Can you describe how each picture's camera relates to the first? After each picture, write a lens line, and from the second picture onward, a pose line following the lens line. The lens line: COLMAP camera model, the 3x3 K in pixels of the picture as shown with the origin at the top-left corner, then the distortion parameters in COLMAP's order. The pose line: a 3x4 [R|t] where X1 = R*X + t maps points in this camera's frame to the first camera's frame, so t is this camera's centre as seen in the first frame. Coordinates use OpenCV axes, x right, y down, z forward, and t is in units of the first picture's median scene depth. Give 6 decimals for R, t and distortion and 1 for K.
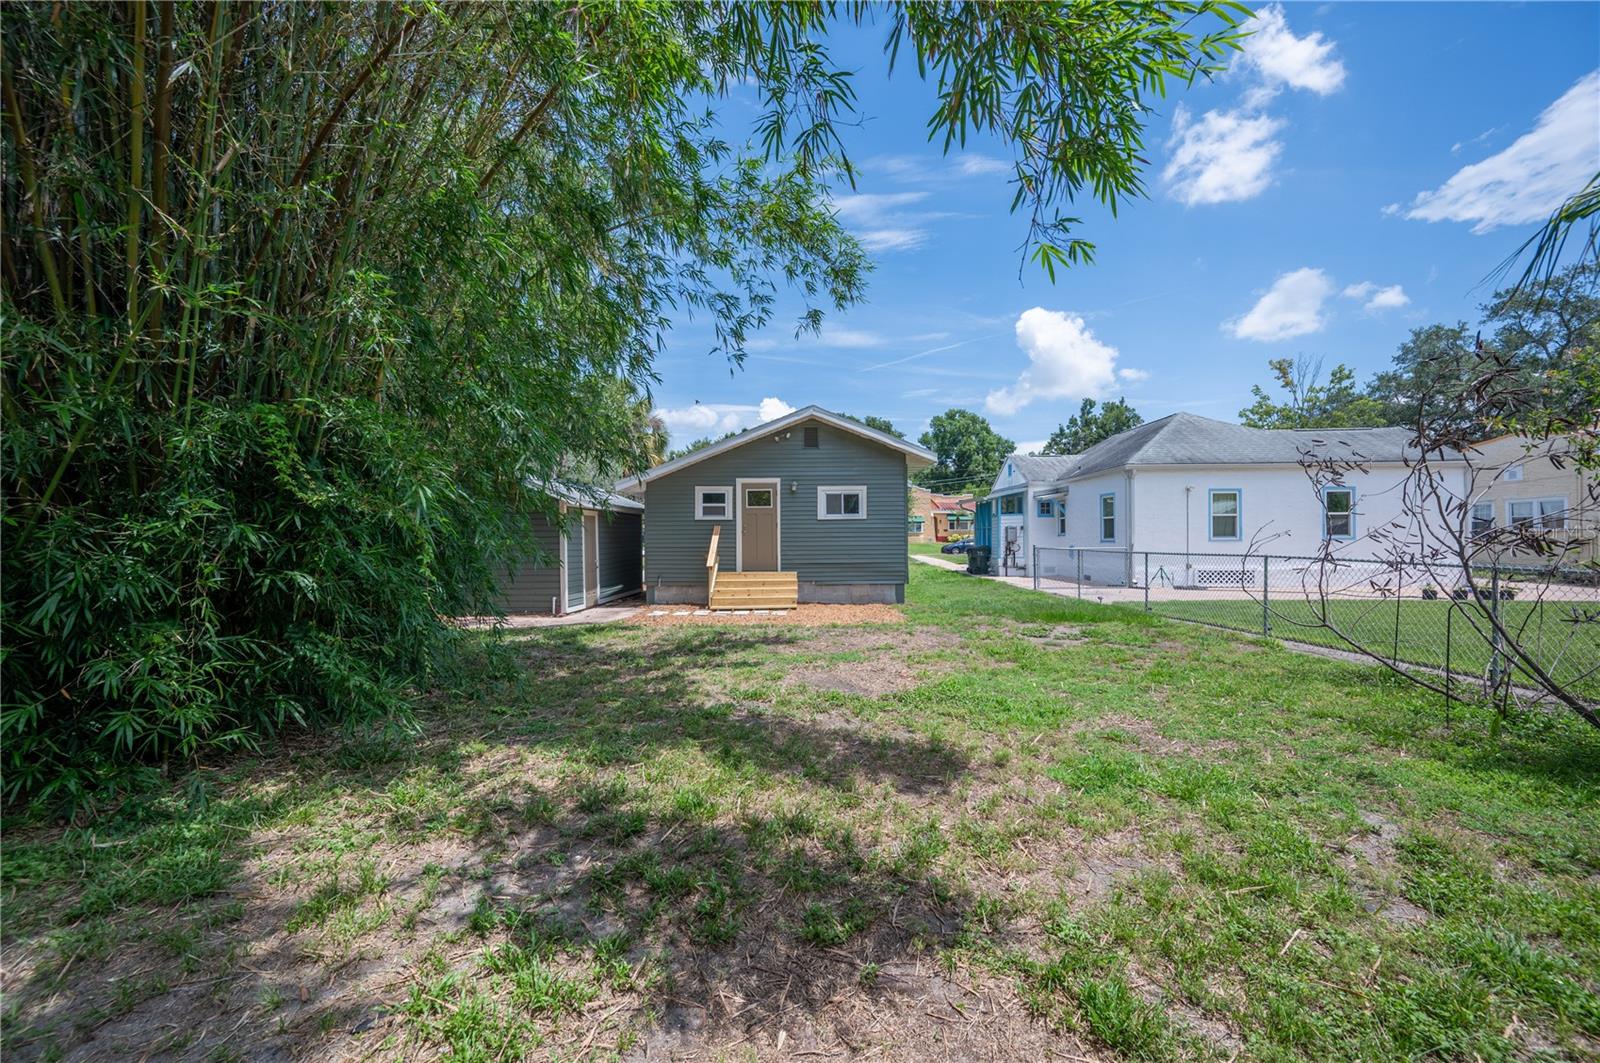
lens RADIAL K [[636.9, 0, 784.0], [0, 636.9, 544.1], [0, 0, 1]] dist [-0.004186, 0.000516]
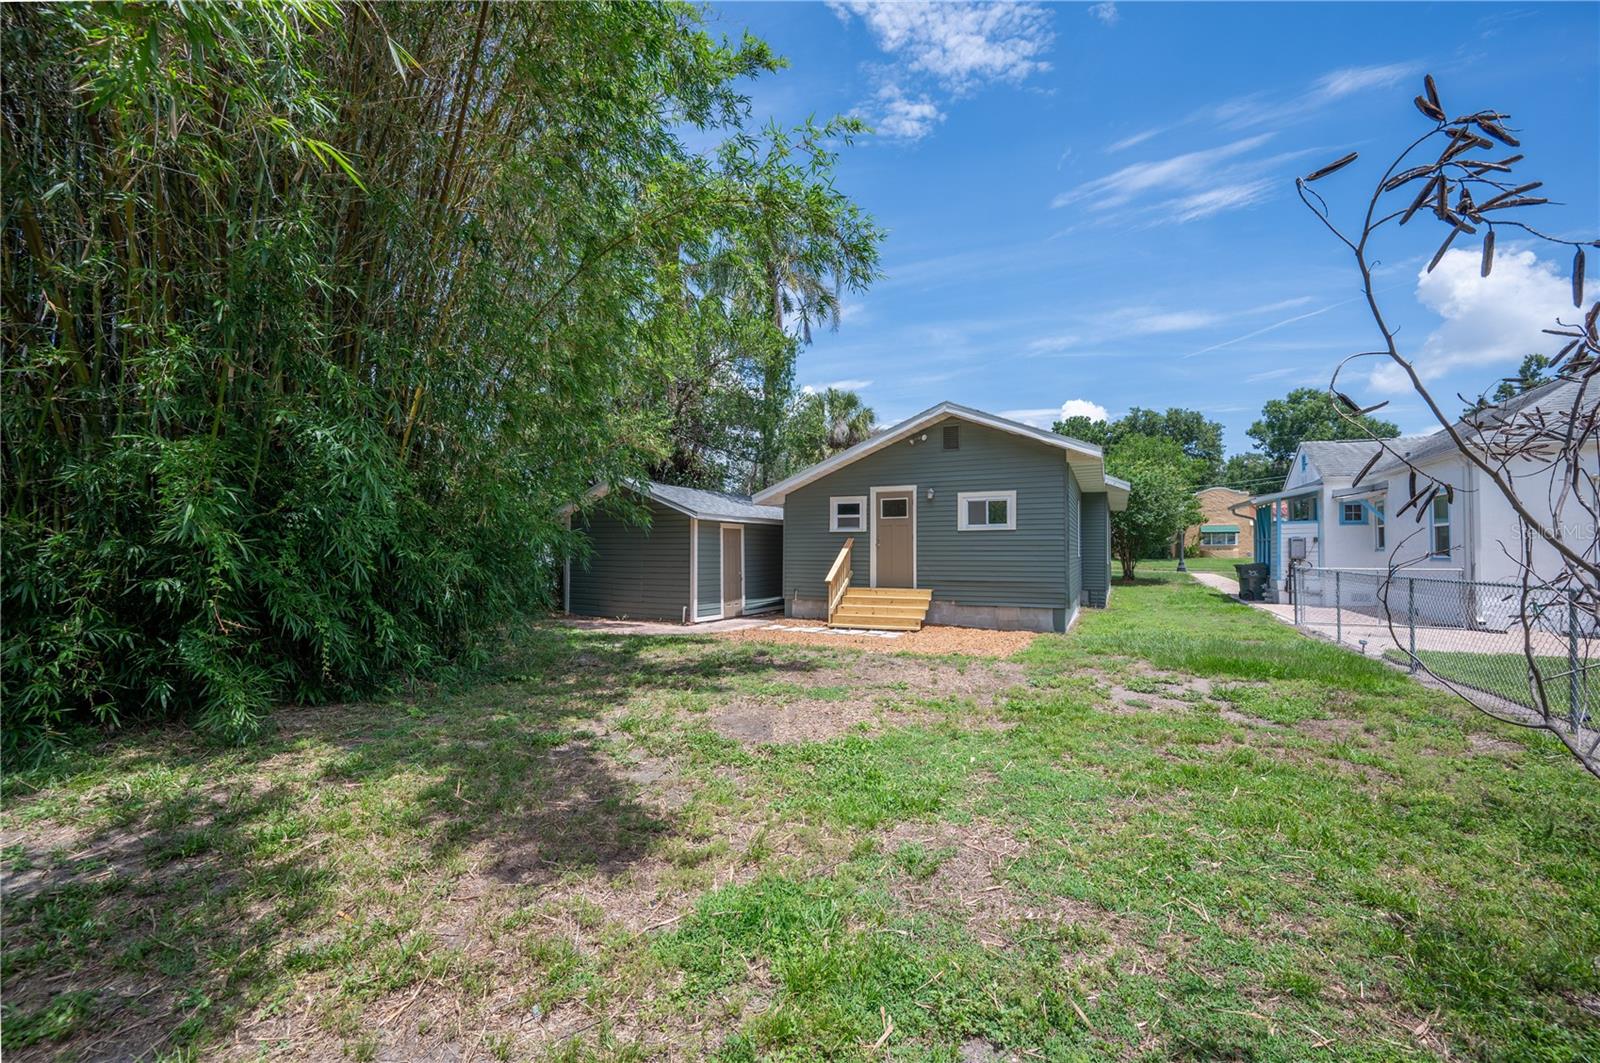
lens RADIAL K [[636.9, 0, 800.4], [0, 636.9, 535.4], [0, 0, 1]] dist [-0.004186, 0.000516]
pose [[0.903689, -0.003551, -0.428175, 0.232184], [-0.009977, 0.999519, -0.029348, -0.004332], [0.428073, 0.030793, 0.903219, 0.113284]]
